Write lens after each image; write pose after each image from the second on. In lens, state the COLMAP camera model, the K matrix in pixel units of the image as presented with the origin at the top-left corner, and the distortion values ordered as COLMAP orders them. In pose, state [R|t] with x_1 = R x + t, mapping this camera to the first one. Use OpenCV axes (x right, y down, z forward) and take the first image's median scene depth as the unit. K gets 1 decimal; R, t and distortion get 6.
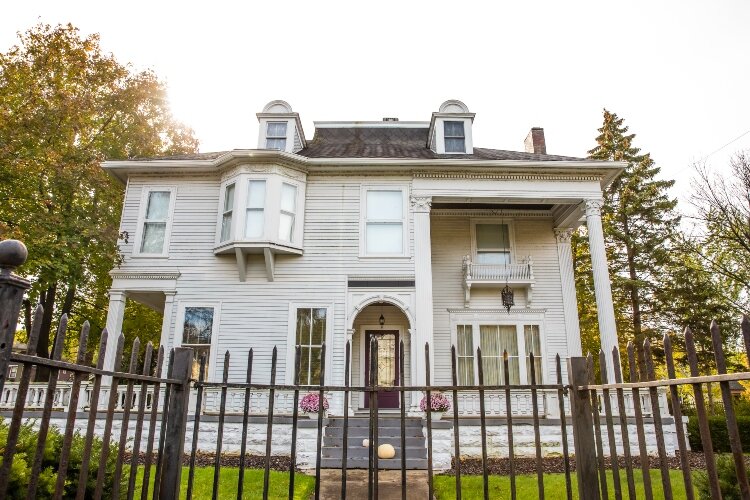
lens RADIAL K [[401.3, 0, 374.3], [0, 401.3, 290.2], [0, 0, 1]] dist [-0.107966, -0.000389]
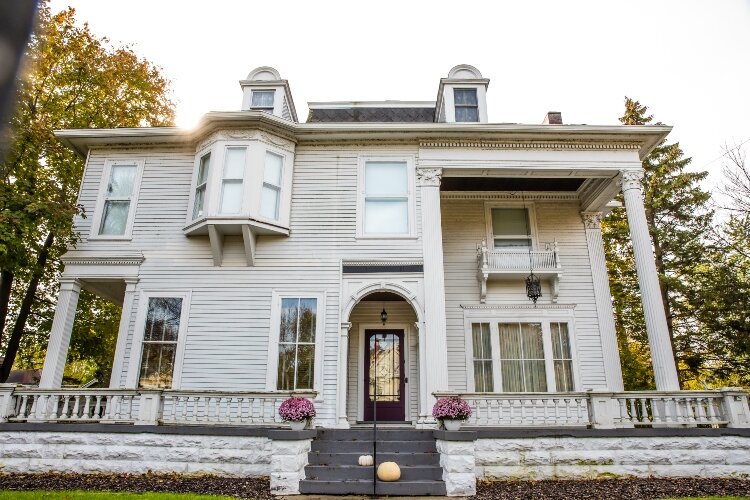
lens RADIAL K [[419.3, 0, 374.4], [0, 419.3, 287.1], [0, 0, 1]] dist [-0.119482, 0.041593]
pose [[0.999964, -0.003916, -0.007511, 0.005964], [0.003614, 0.999200, -0.039818, 0.052408], [0.007660, 0.039789, 0.999179, 0.121127]]
